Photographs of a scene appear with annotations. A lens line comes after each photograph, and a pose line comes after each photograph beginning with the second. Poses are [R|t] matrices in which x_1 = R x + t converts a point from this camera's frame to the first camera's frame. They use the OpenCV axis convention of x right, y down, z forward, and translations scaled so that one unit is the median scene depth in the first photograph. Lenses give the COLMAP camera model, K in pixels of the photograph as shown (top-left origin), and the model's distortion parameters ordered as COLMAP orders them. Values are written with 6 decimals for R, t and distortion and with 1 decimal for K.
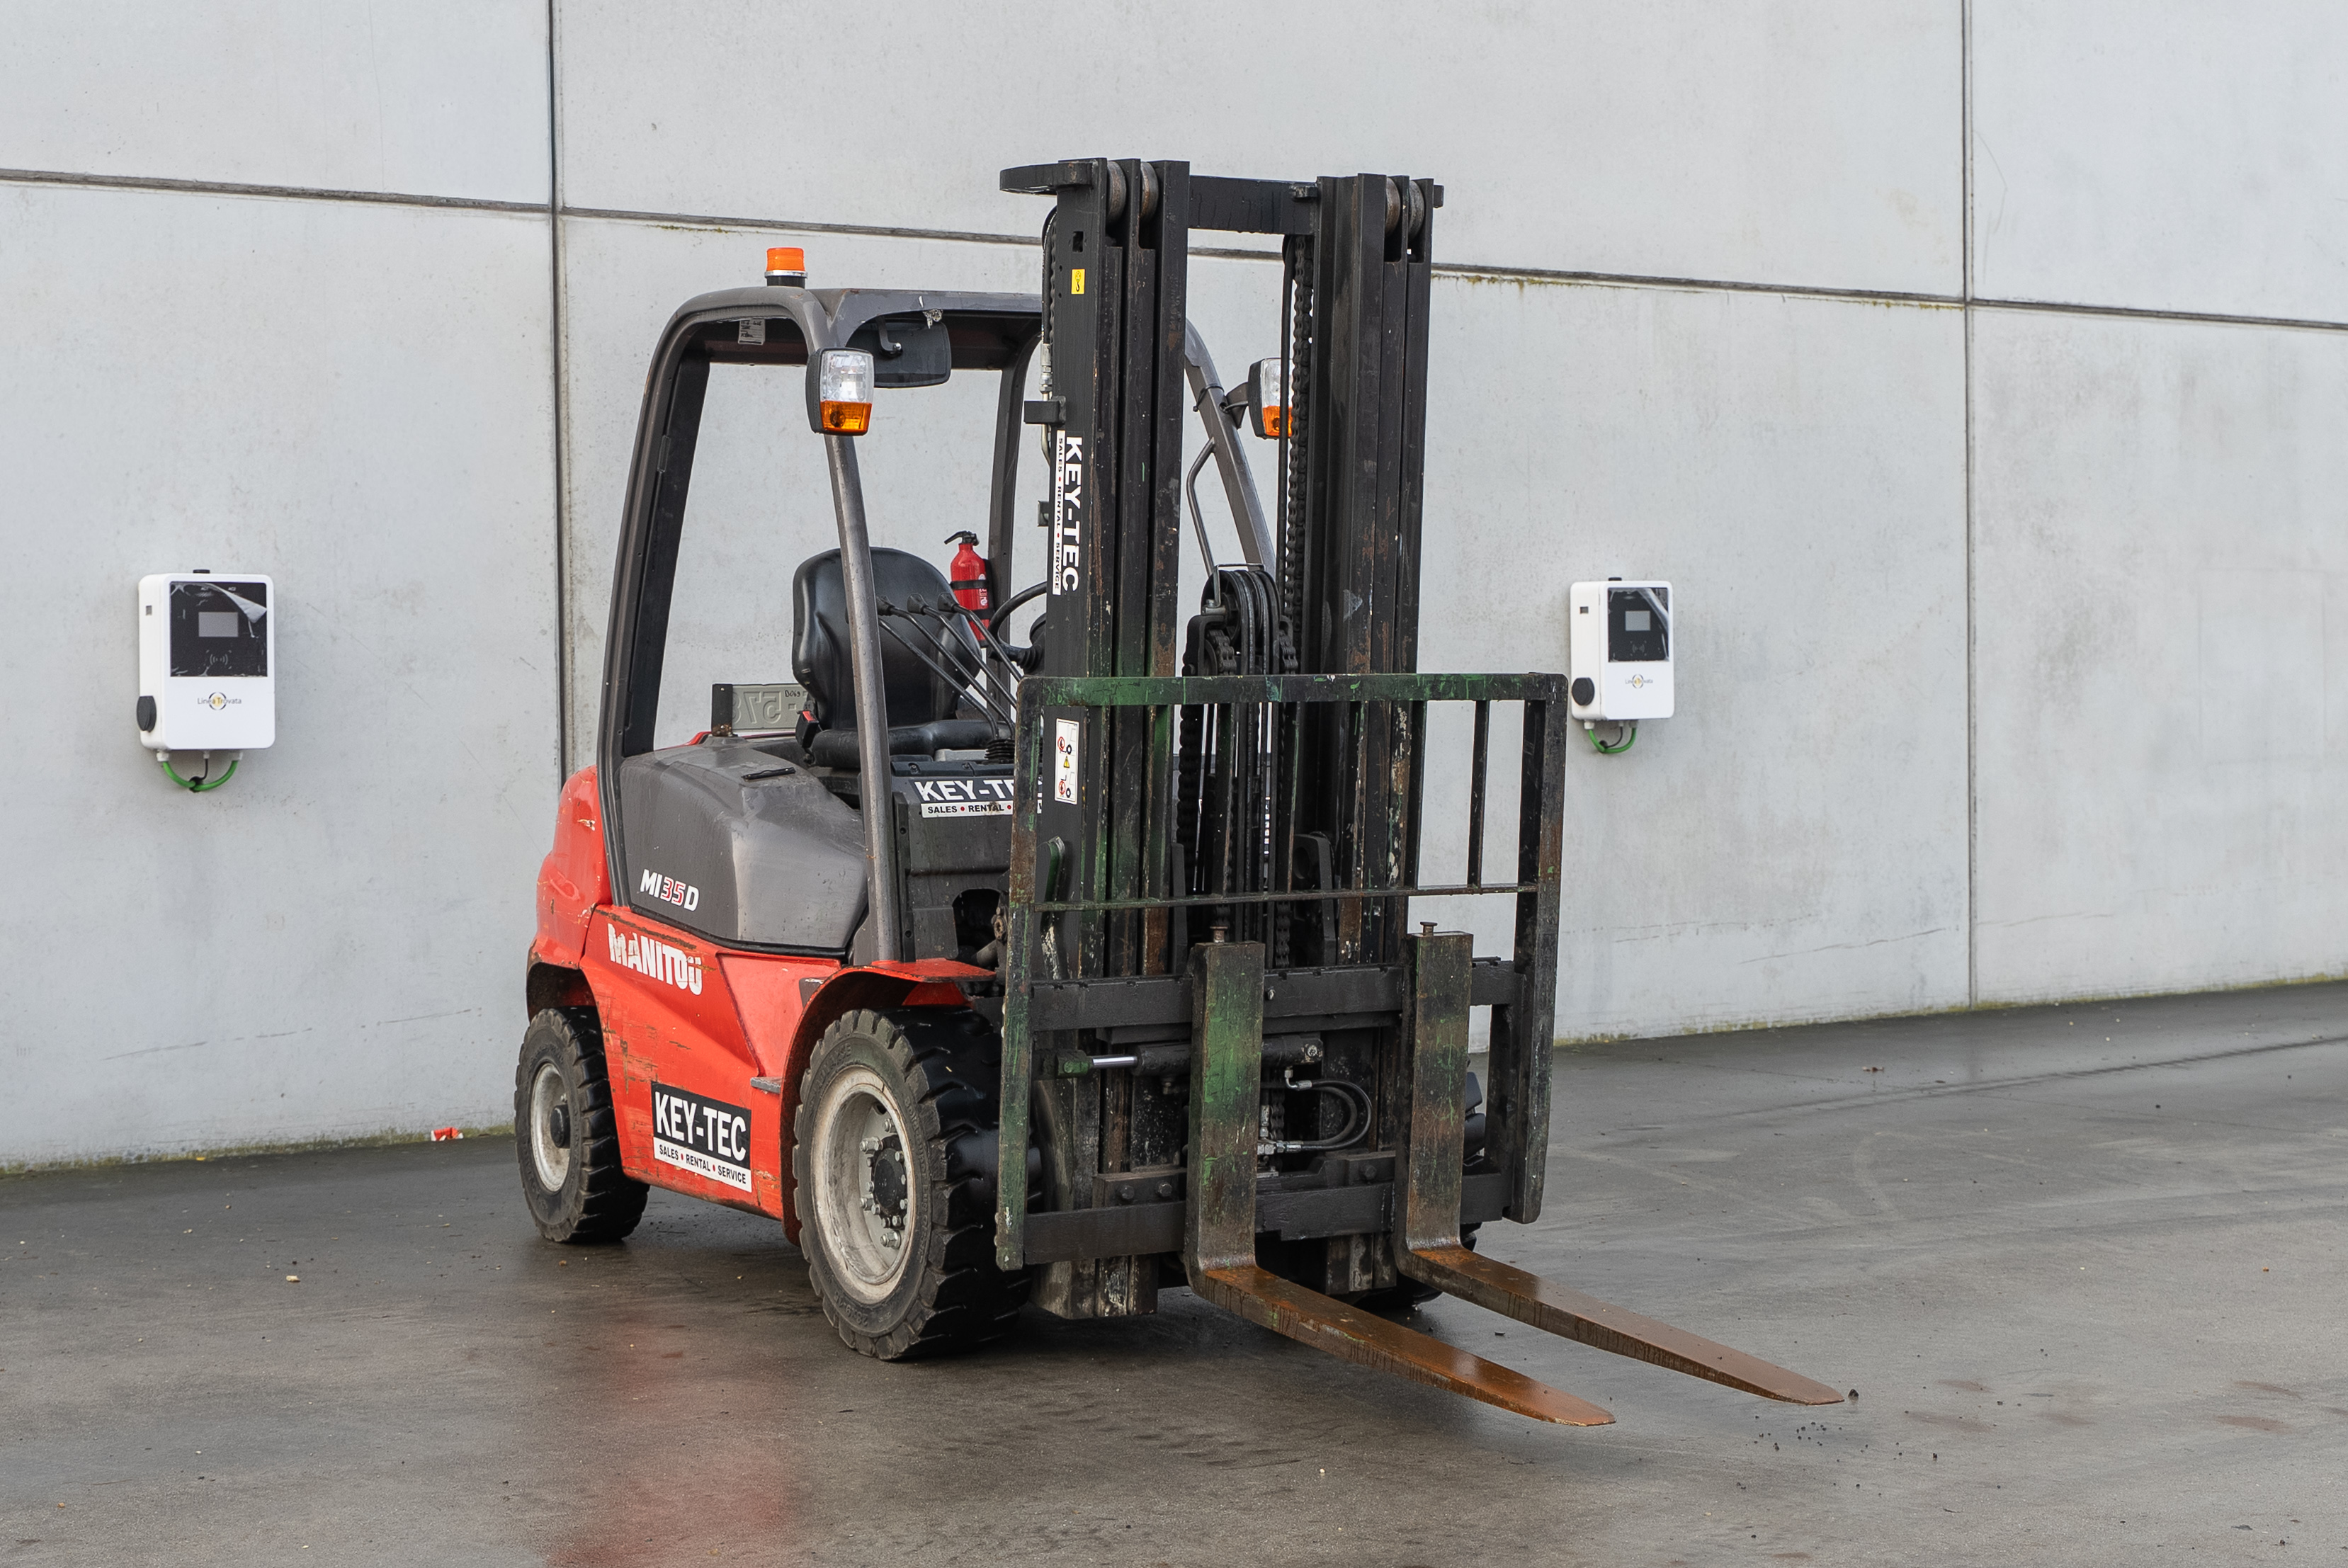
lens RADIAL K [[3784.4, 0, 981.6], [0, 3784.4, 777.2], [0, 0, 1]] dist [-0.007073, 0.015839]
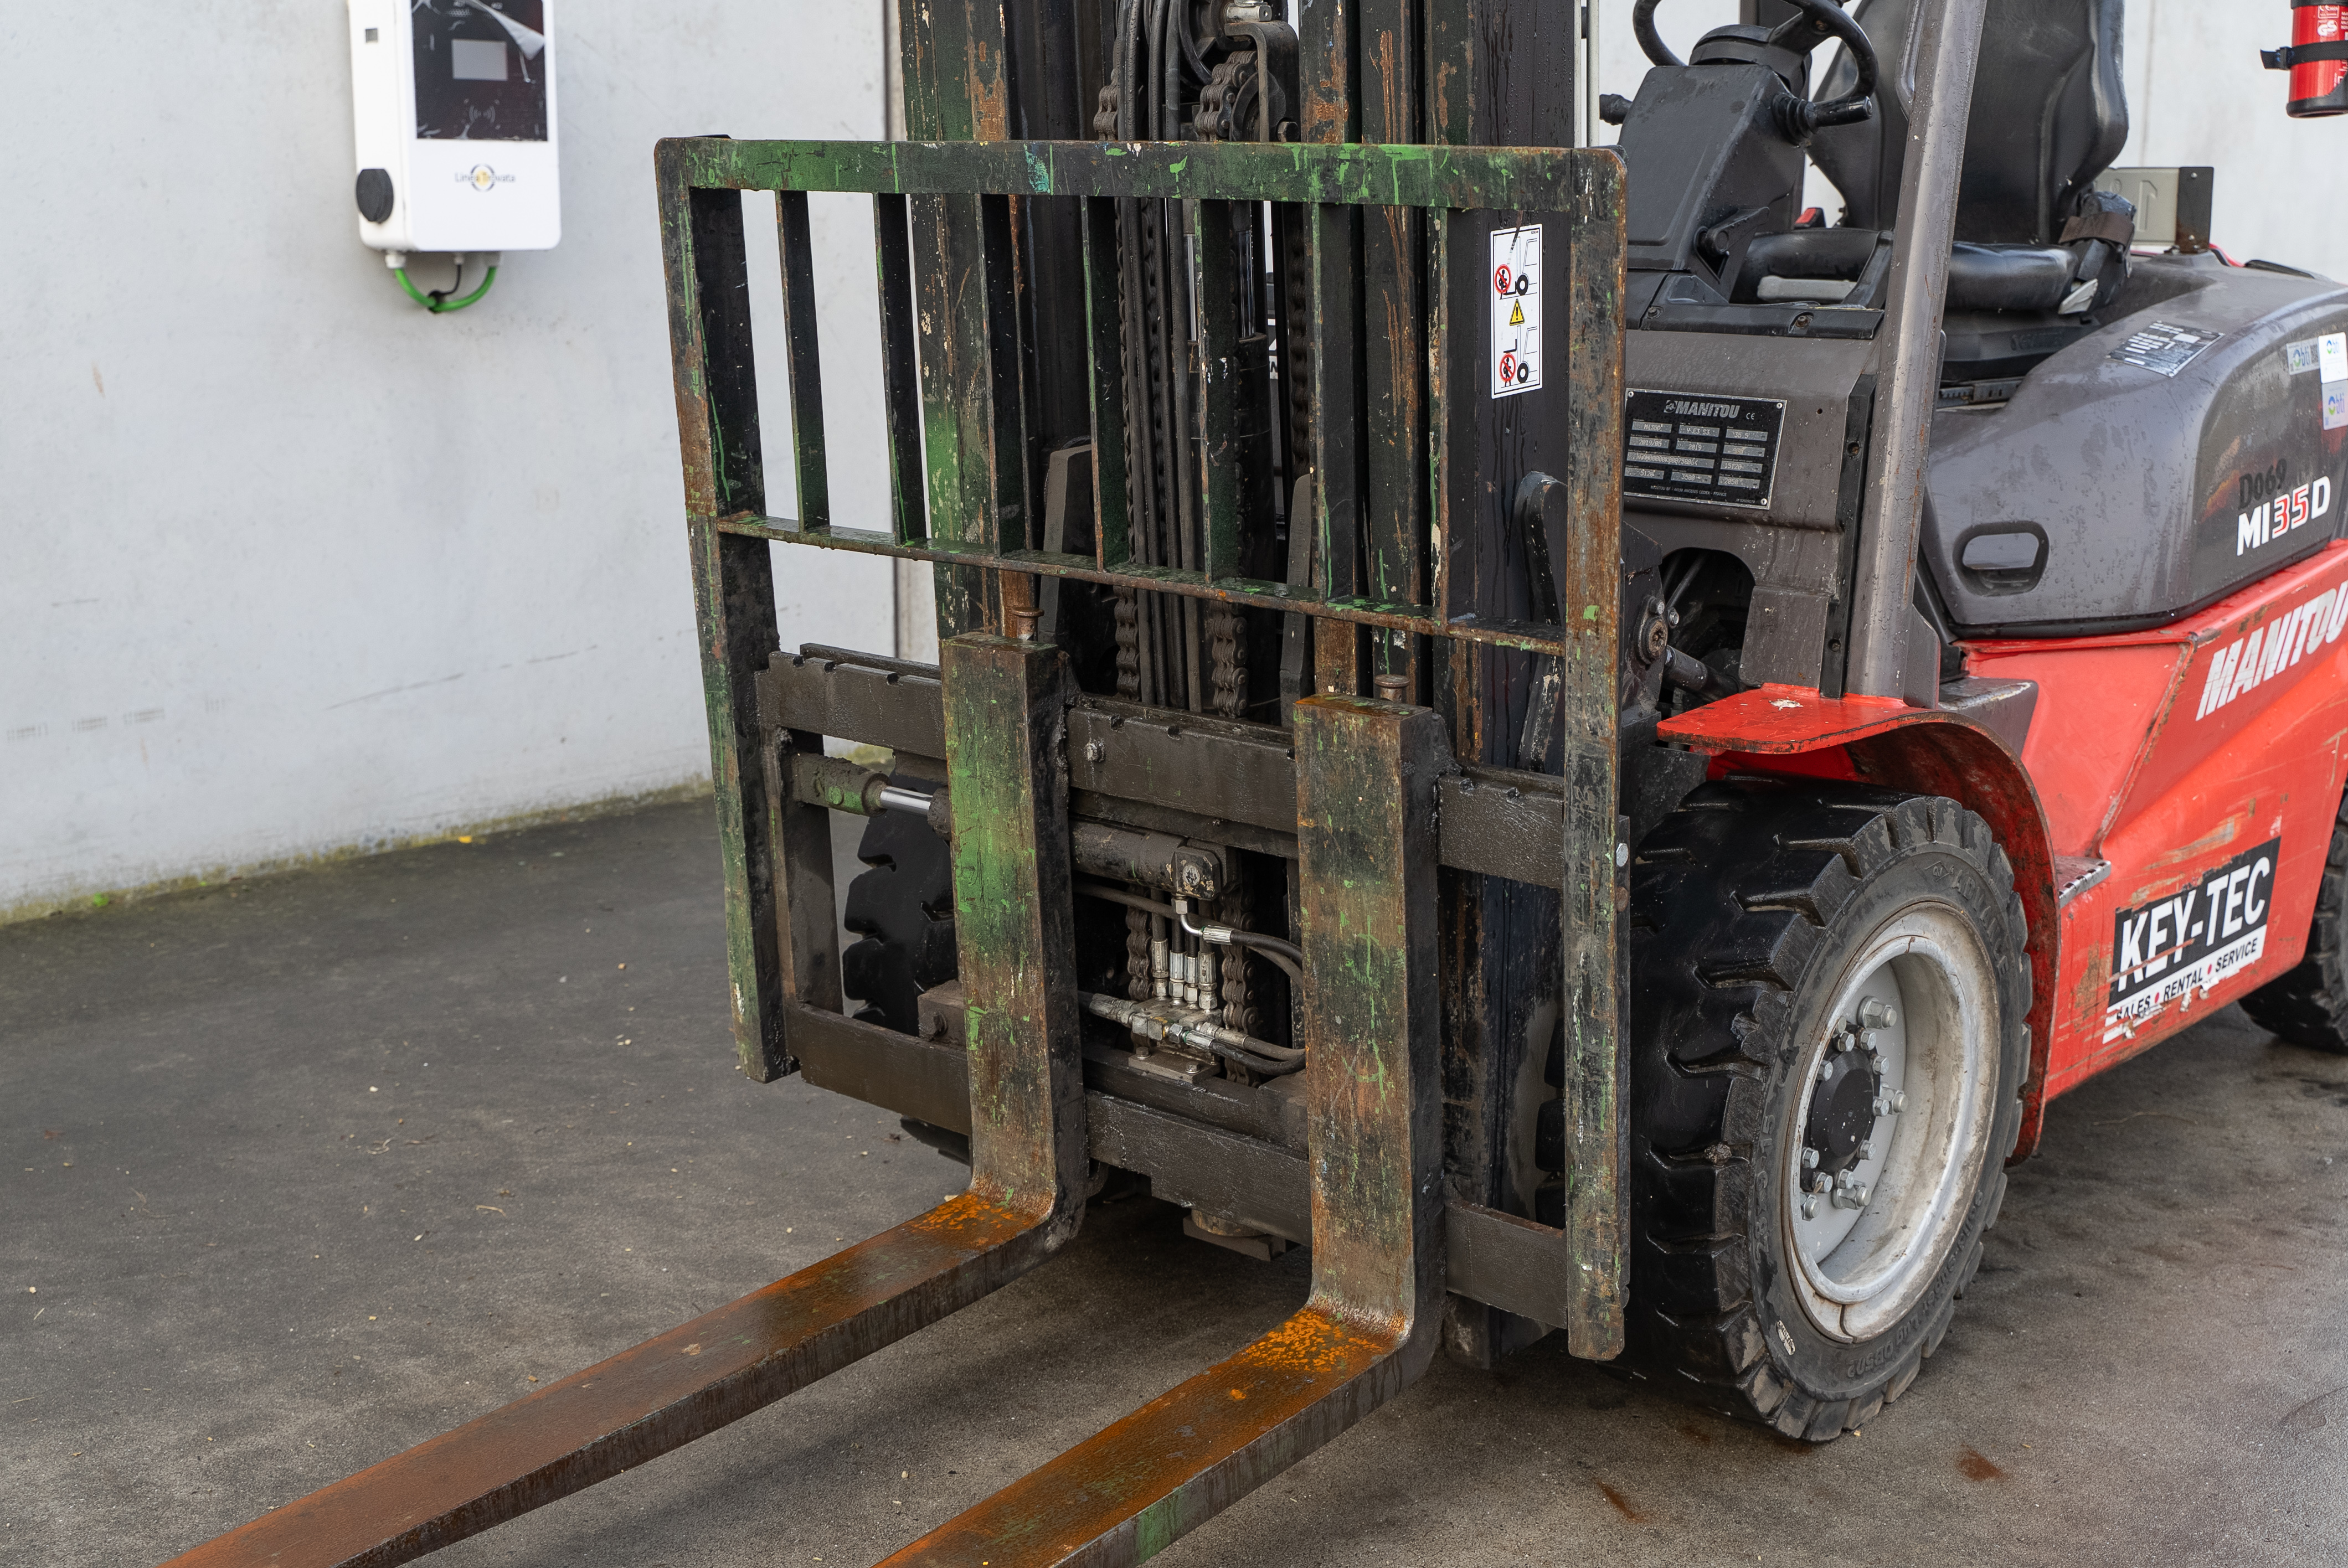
lens RADIAL K [[2864.0, 0, 1175.6], [0, 2864.0, 786.3], [0, 0, 1]] dist [-0.005728, 0.002169]
pose [[0.353392, 0.214831, -0.910474, 0.445227], [-0.040959, 0.975894, 0.214369, -0.024953], [0.934578, -0.038464, 0.353672, 0.855504]]
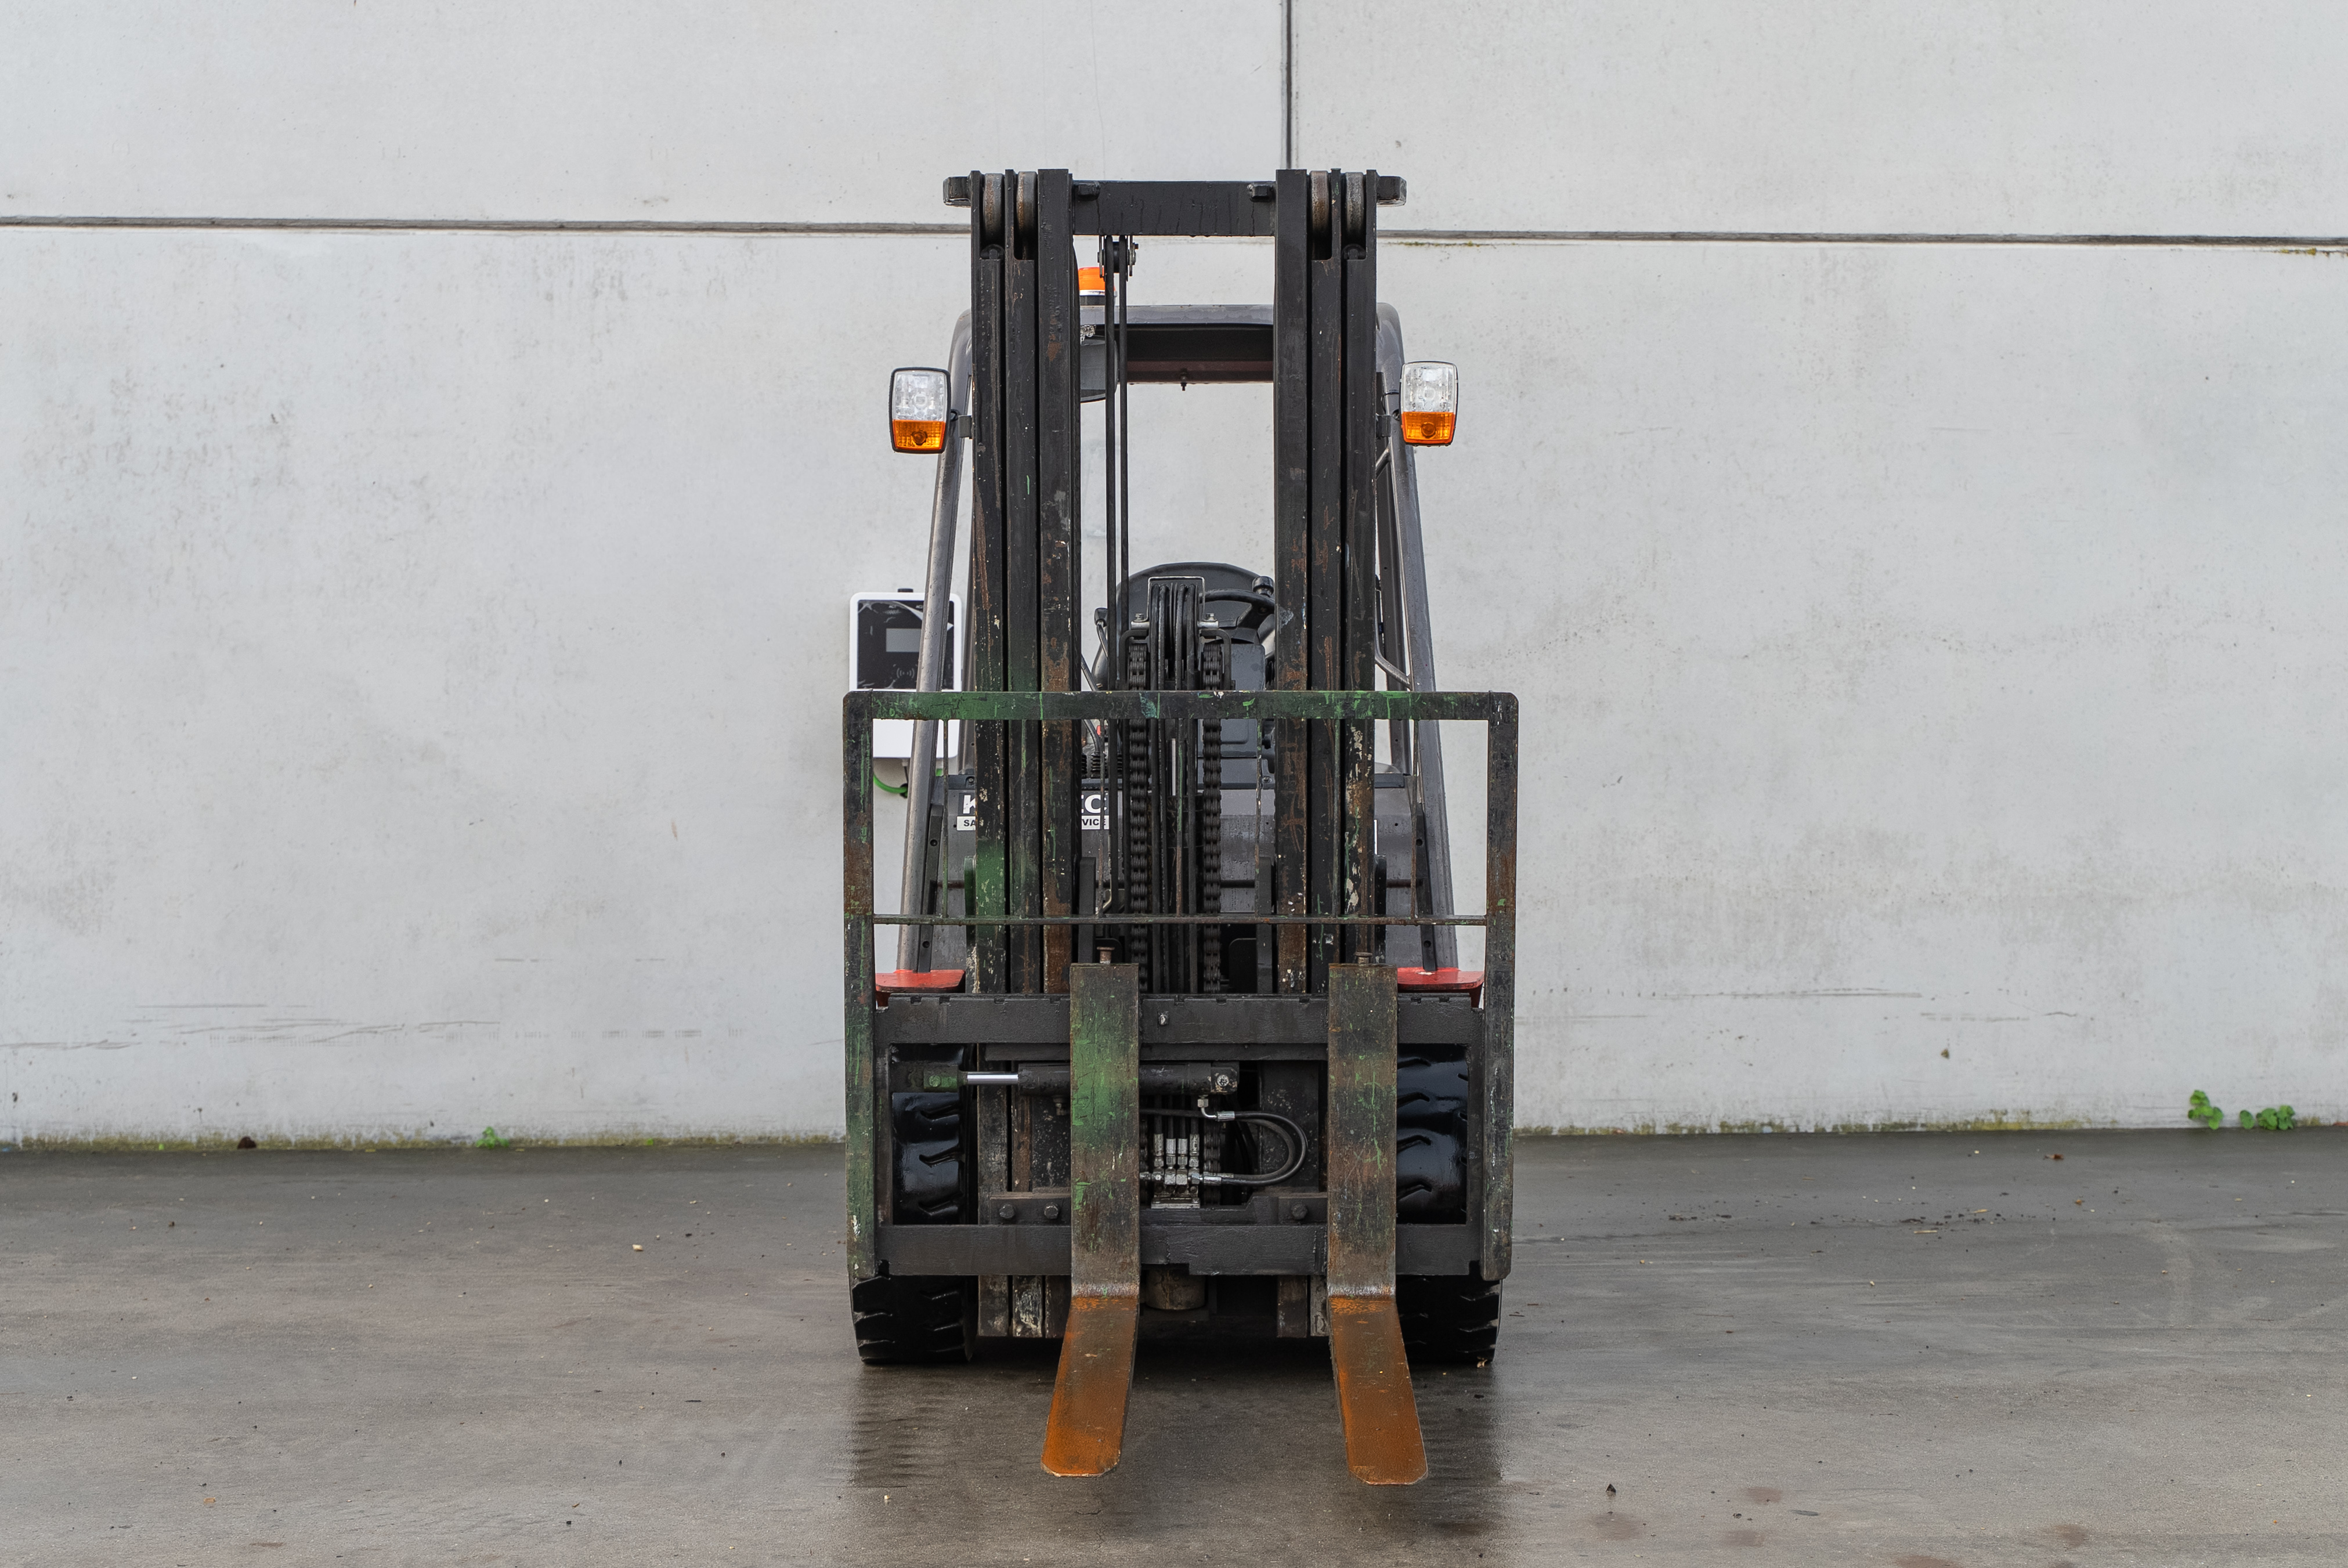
lens RADIAL K [[3796.9, 0, 1175.4], [0, 3796.9, 760.8], [0, 0, 1]] dist [0.003988, -0.048519]
pose [[0.880257, 0.015977, -0.474228, 0.533482], [-0.020637, 0.999776, -0.004625, -0.004516], [0.474048, 0.013858, 0.880390, 0.139795]]
